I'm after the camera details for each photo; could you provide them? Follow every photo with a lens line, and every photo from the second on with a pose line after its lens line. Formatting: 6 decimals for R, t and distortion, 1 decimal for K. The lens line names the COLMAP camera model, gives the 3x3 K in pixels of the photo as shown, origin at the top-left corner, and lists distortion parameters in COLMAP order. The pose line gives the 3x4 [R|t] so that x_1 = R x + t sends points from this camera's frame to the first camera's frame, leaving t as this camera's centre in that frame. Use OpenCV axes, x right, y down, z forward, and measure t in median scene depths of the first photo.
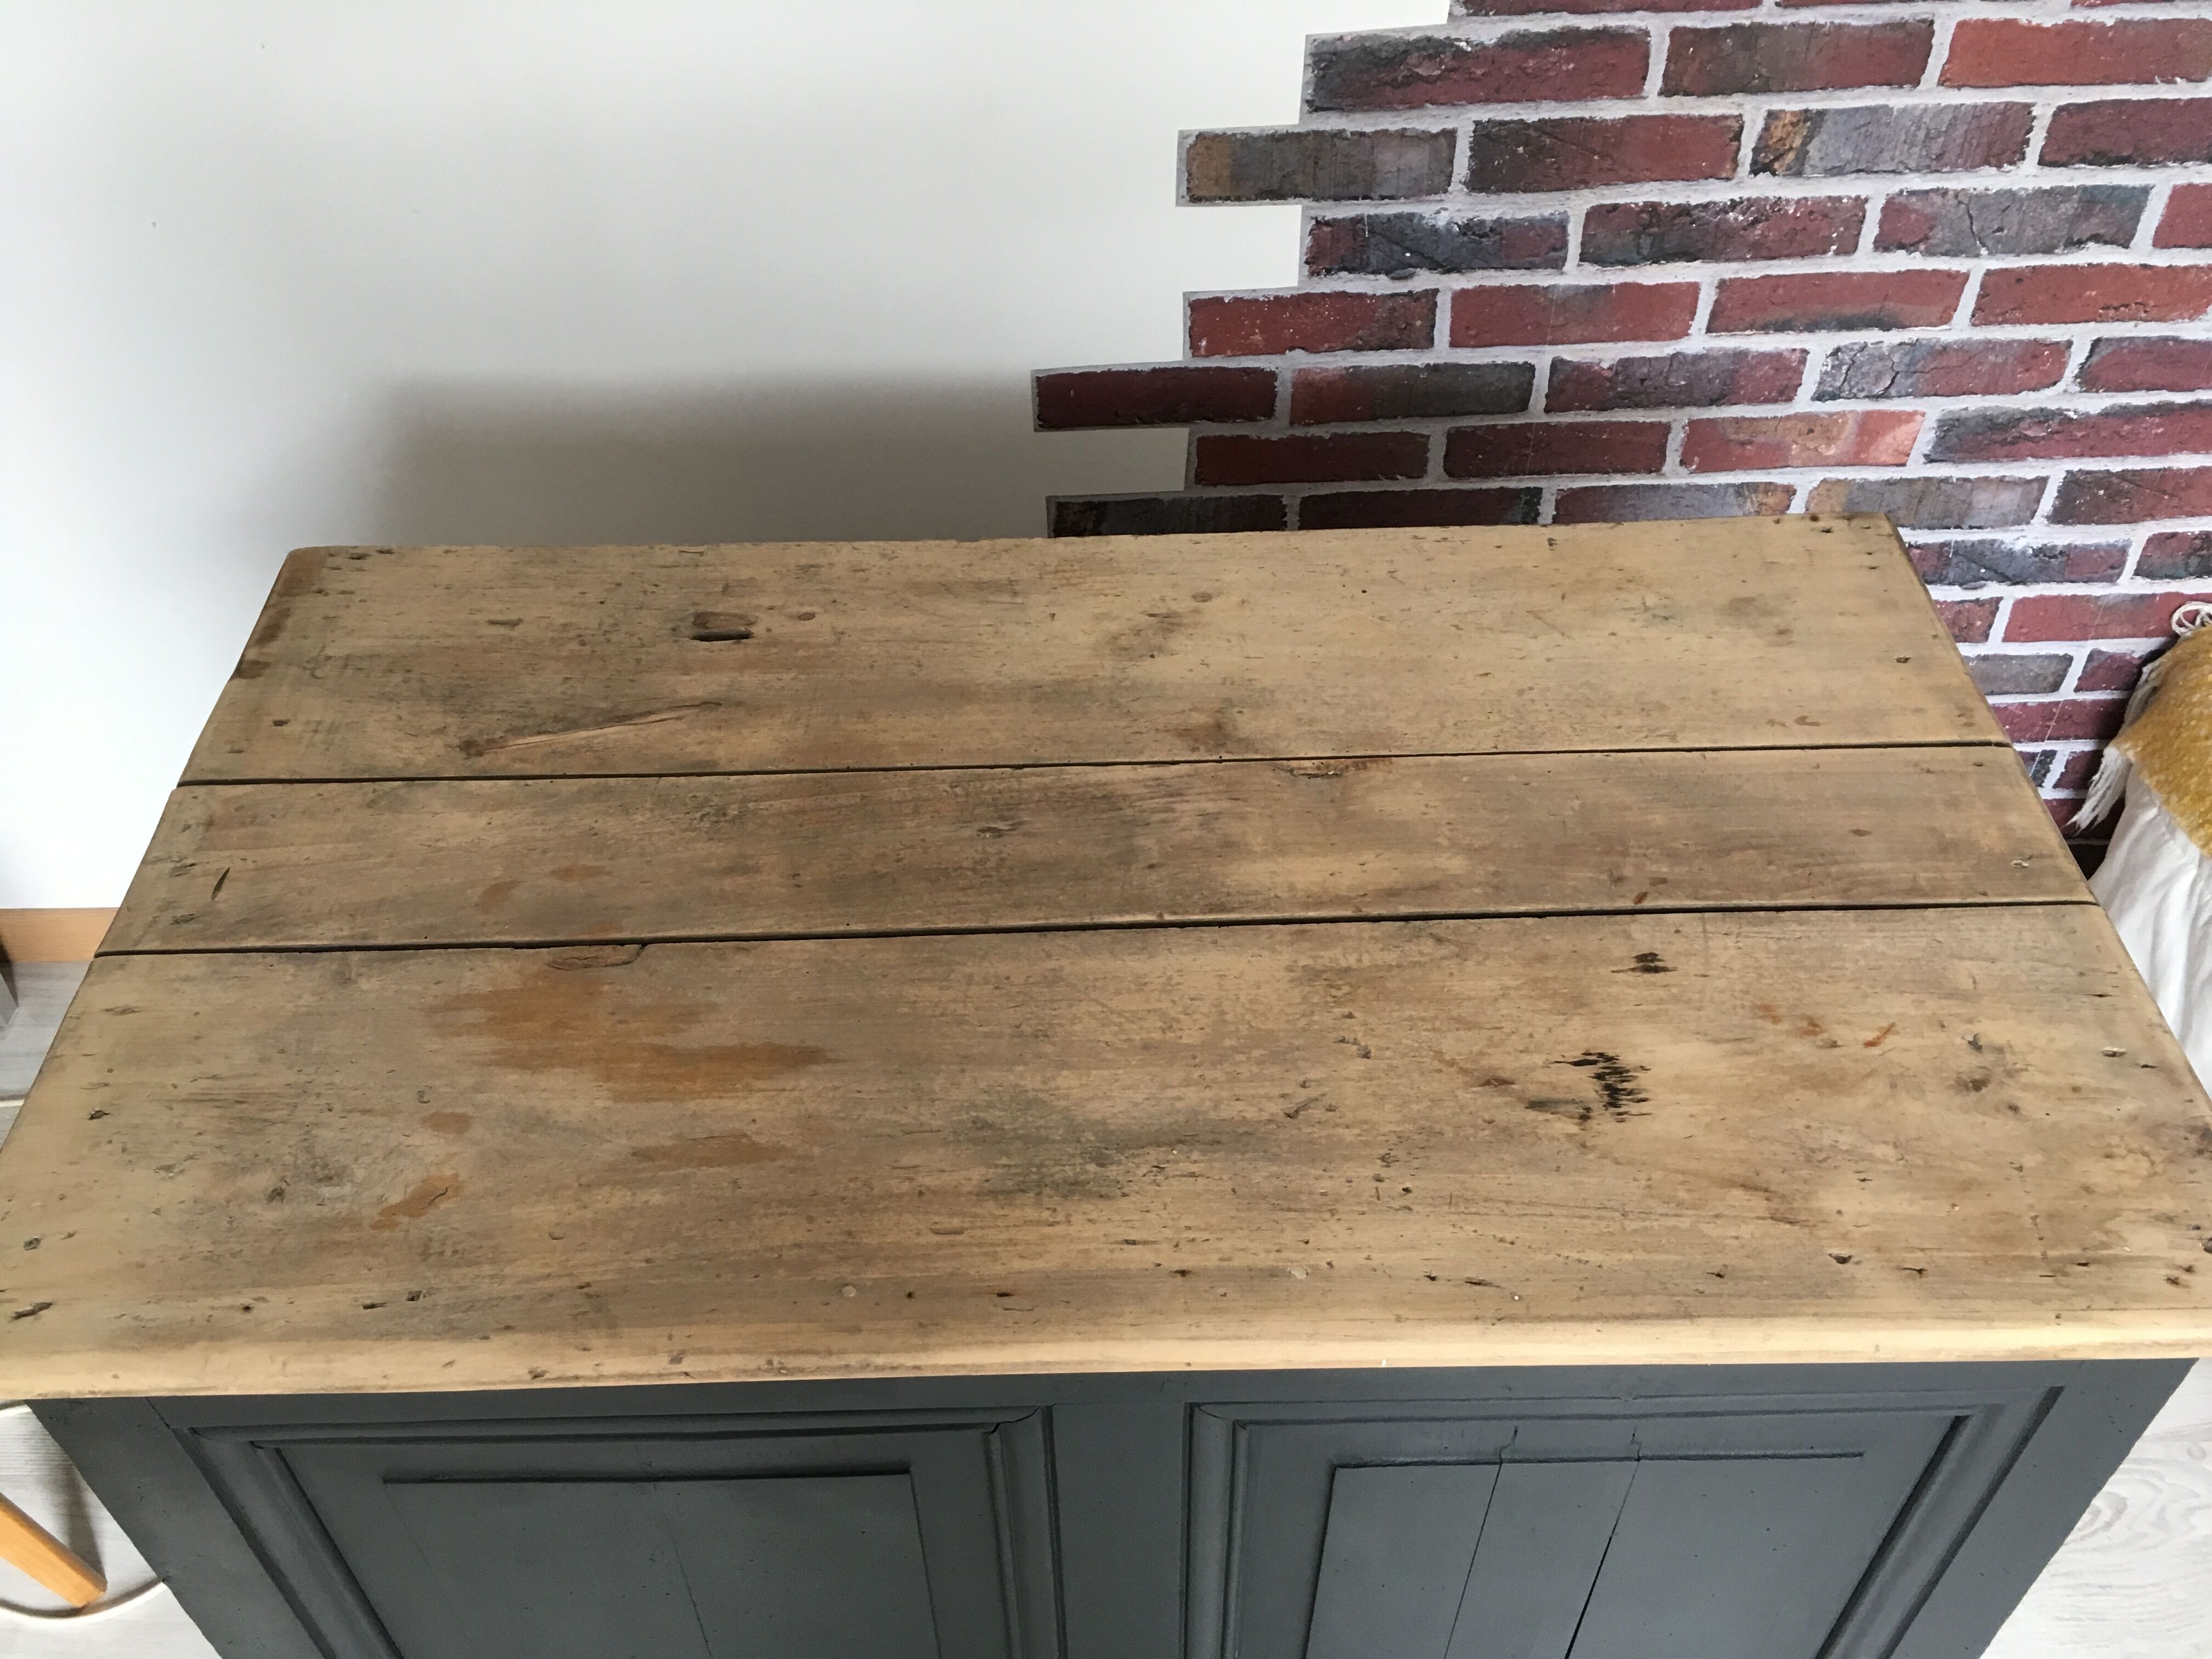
lens RADIAL K [[1894.3, 0, 1117.2], [0, 1894.3, 815.3], [0, 0, 1]] dist [0.068666, -0.101352]
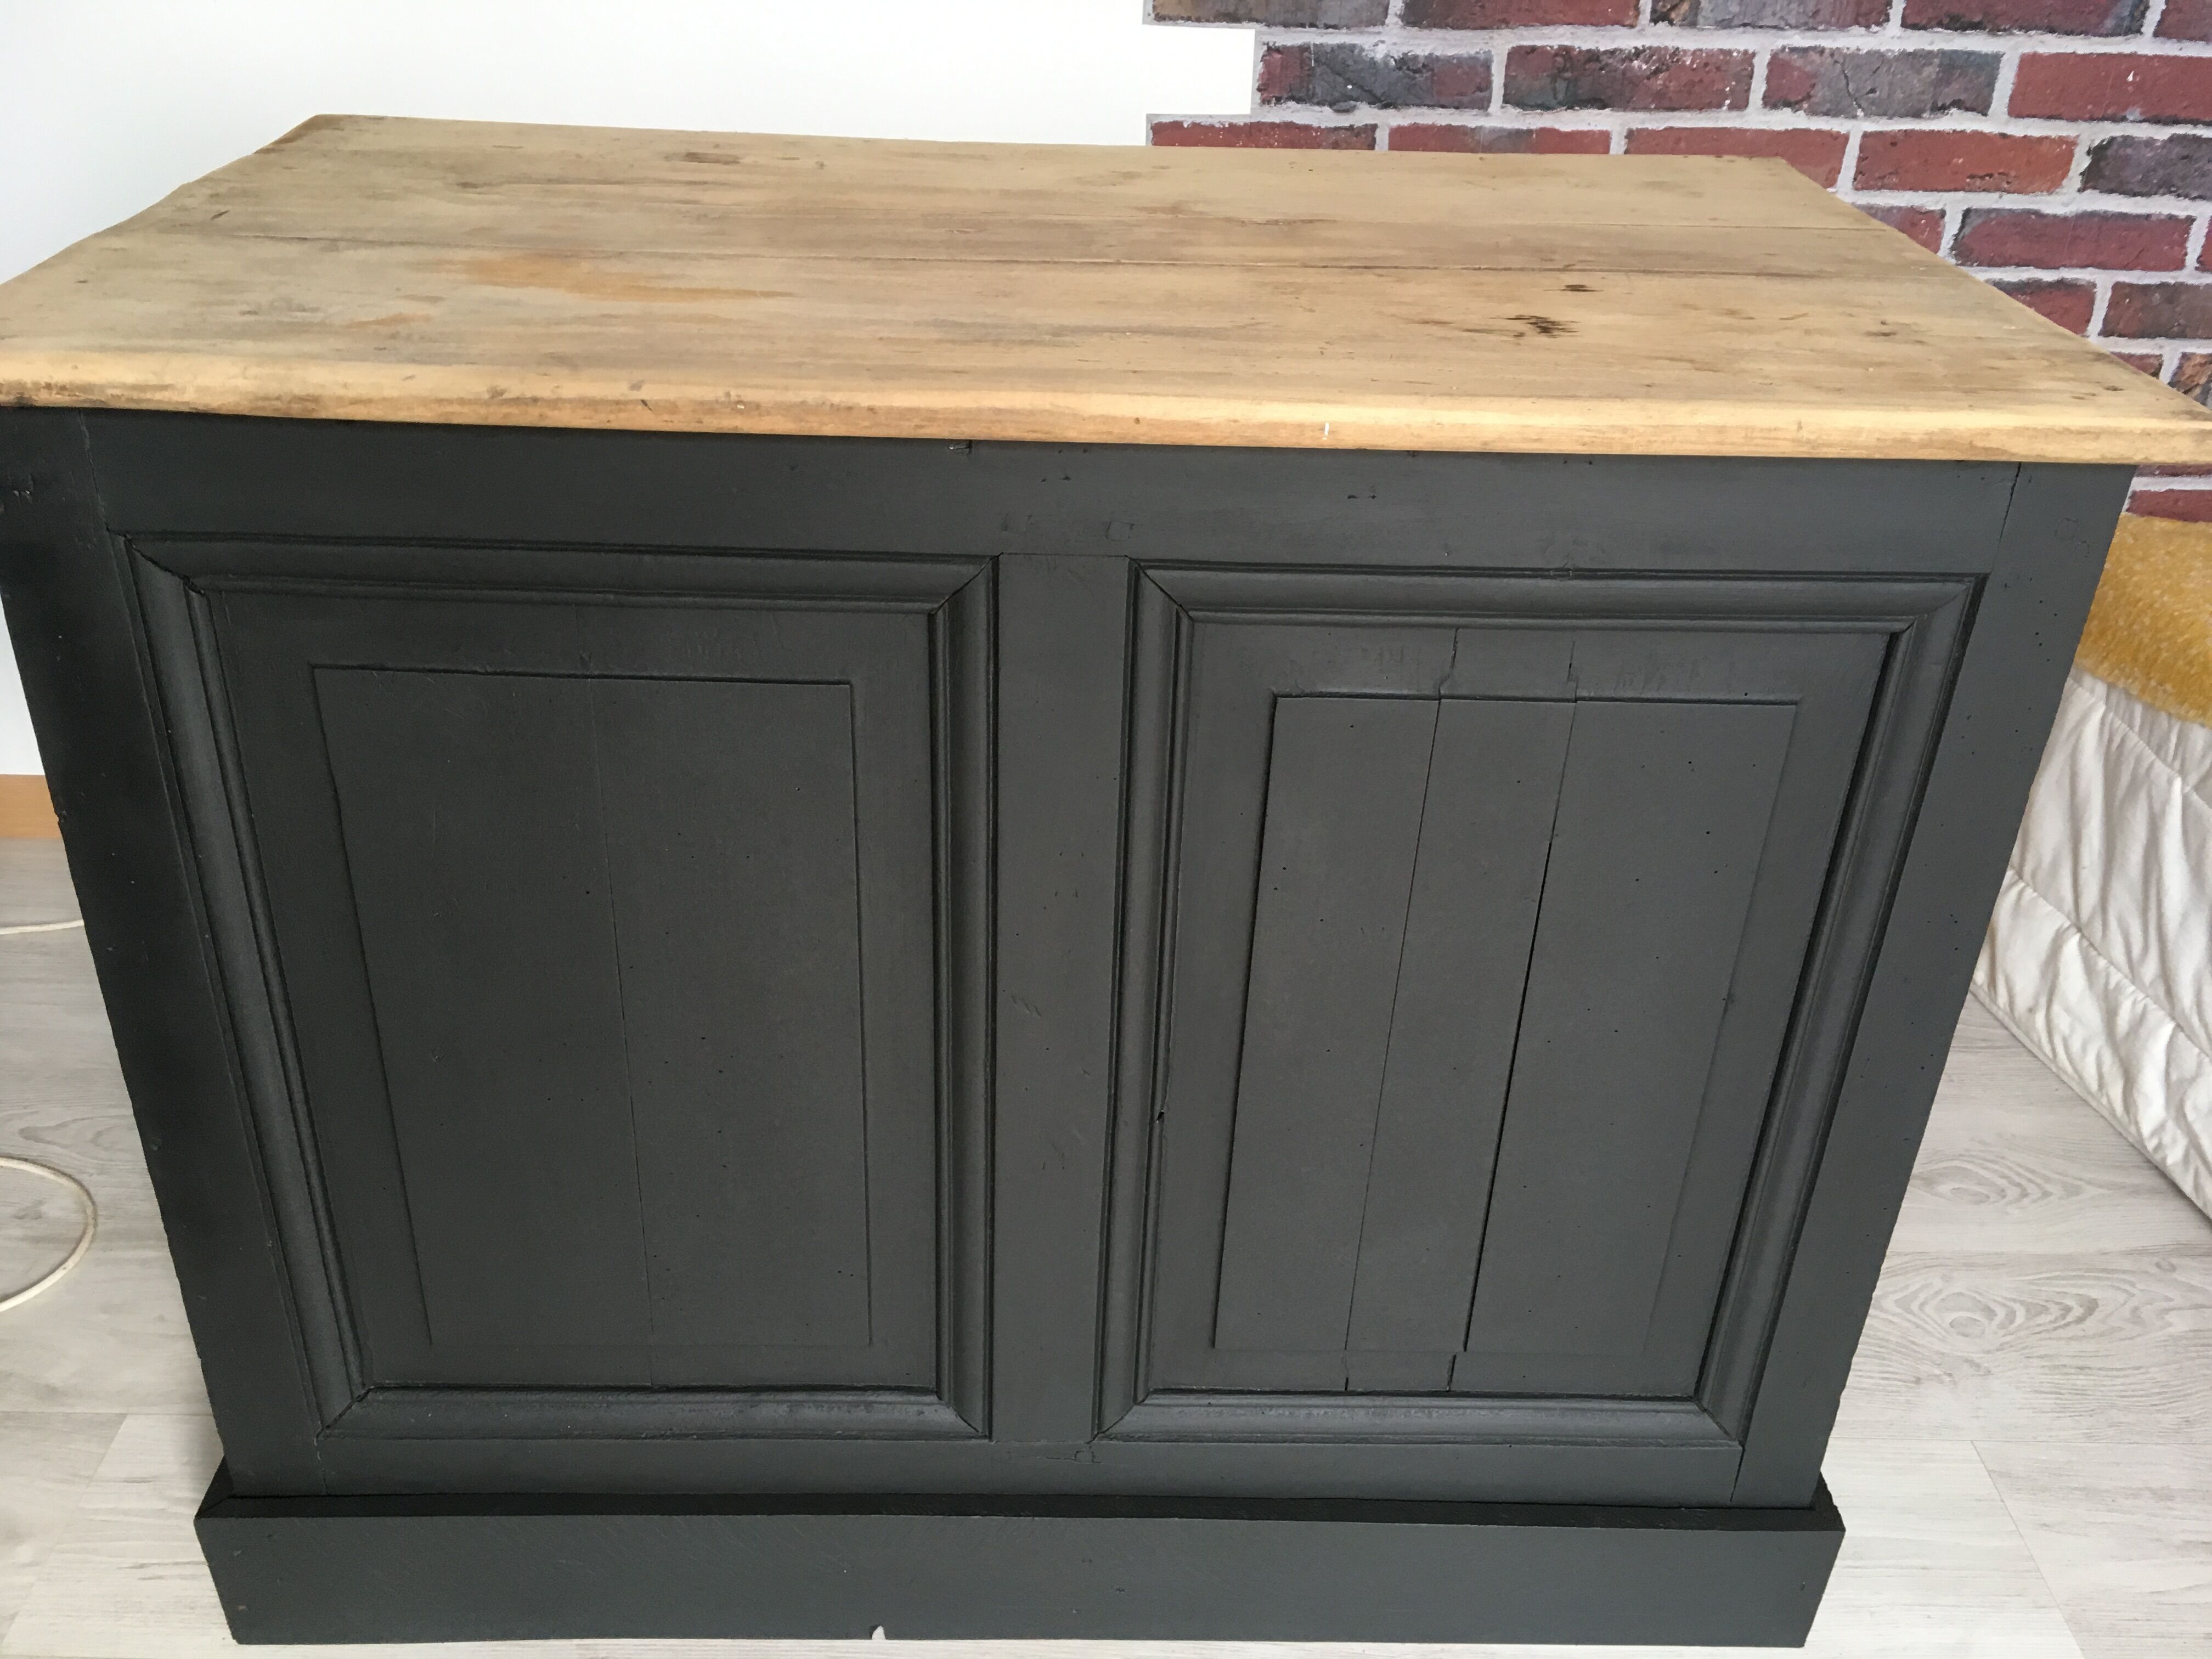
lens RADIAL K [[1894.3, 0, 1117.2], [0, 1894.3, 815.3], [0, 0, 1]] dist [0.068666, -0.101352]
pose [[0.998873, 0.039207, 0.026733, 0.004093], [-0.031172, 0.966885, -0.253302, 0.408030], [-0.035779, 0.252183, 0.967018, 0.035168]]
